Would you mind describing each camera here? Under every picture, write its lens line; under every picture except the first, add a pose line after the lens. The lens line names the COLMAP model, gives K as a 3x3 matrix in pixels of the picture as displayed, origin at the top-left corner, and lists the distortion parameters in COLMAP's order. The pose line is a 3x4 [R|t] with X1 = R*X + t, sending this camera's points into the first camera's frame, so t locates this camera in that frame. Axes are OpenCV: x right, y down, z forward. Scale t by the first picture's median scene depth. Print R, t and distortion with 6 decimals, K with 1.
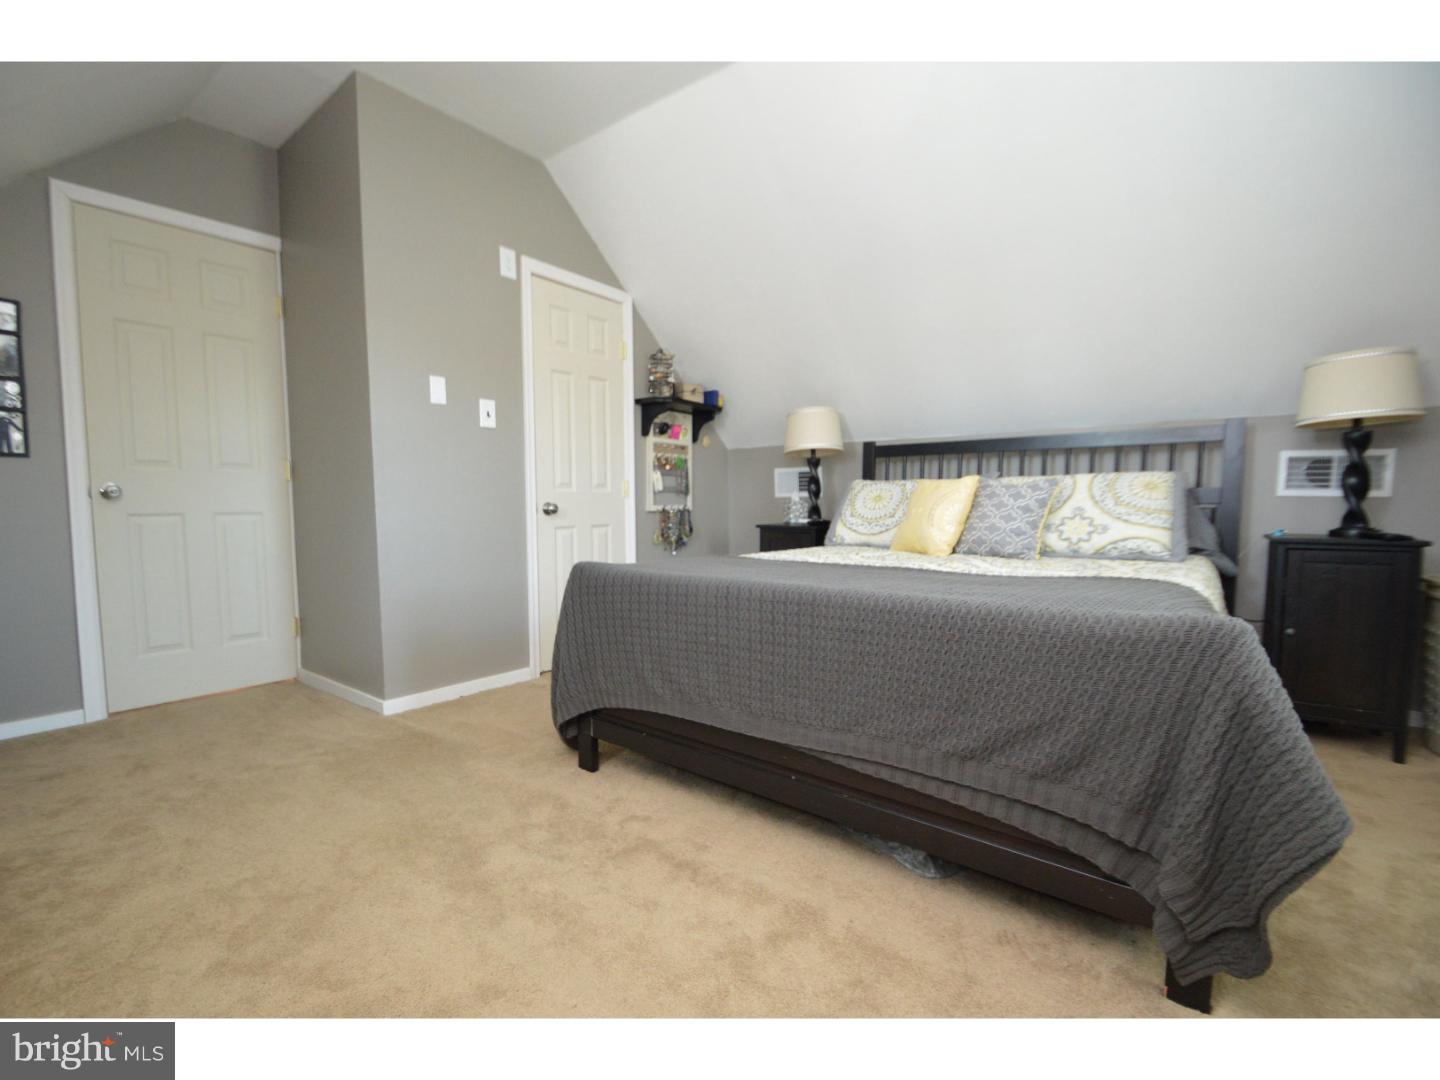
lens RADIAL K [[640.5, 0, 692.7], [0, 640.5, 553.7], [0, 0, 1]] dist [0.015278, -0.016370]
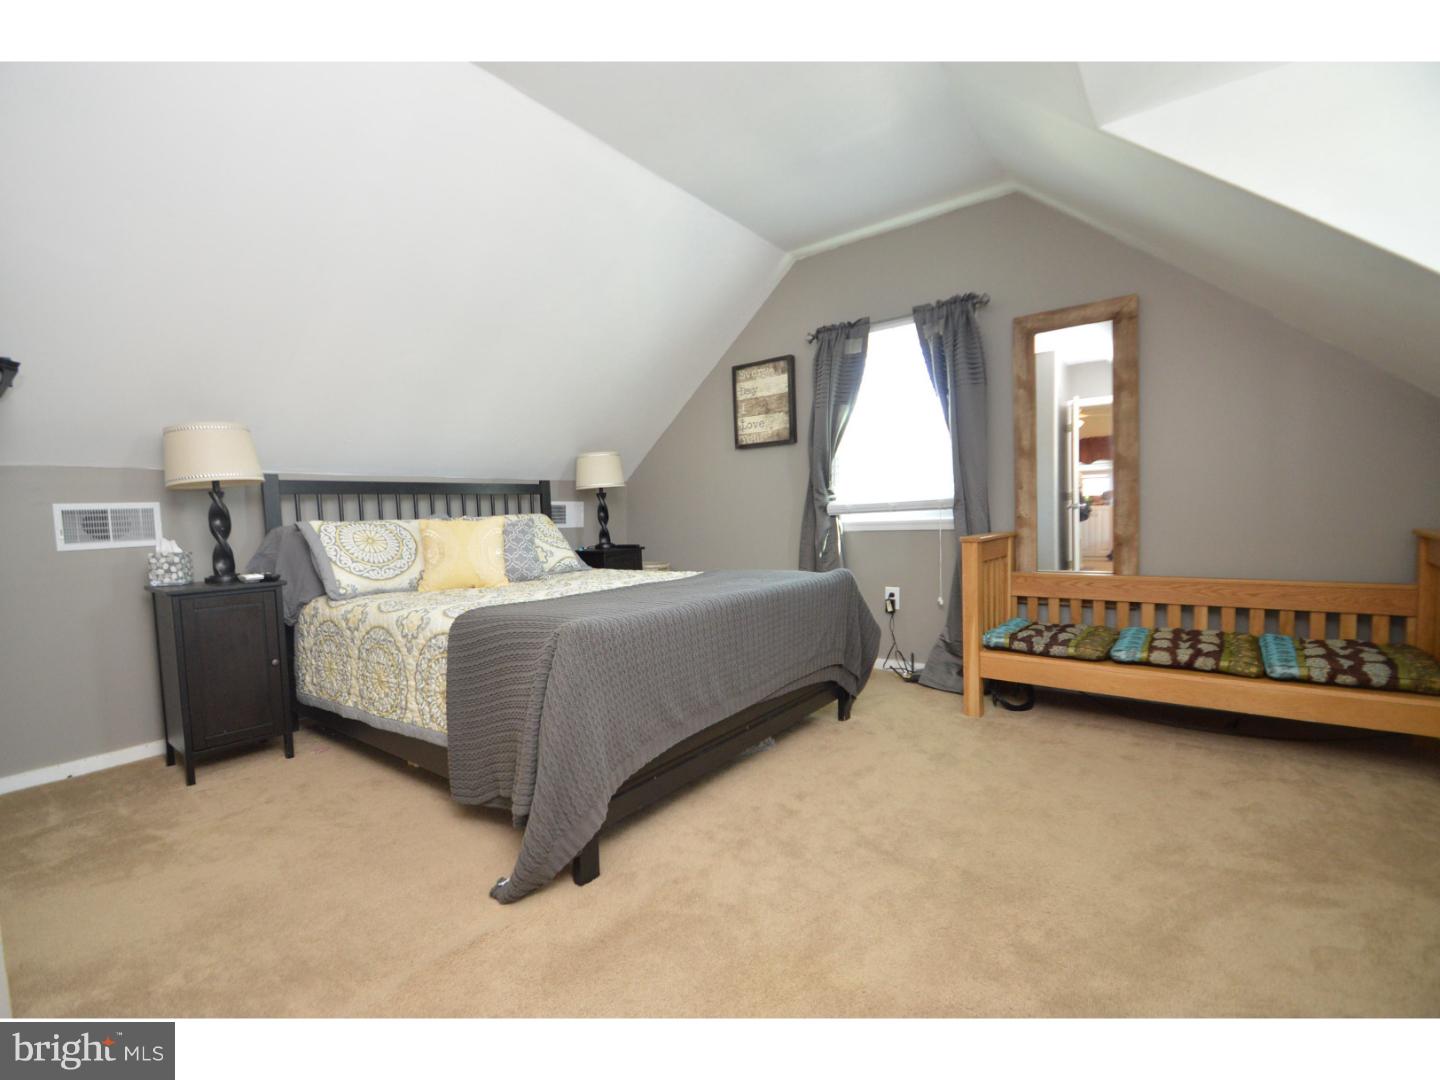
lens RADIAL K [[640.5, 0, 692.7], [0, 640.5, 553.7], [0, 0, 1]] dist [0.015278, -0.016370]
pose [[0.003236, -0.042052, 0.999110, -0.745107], [0.139461, 0.989370, 0.041191, -0.052061], [-0.990222, 0.139204, 0.009067, 0.684186]]
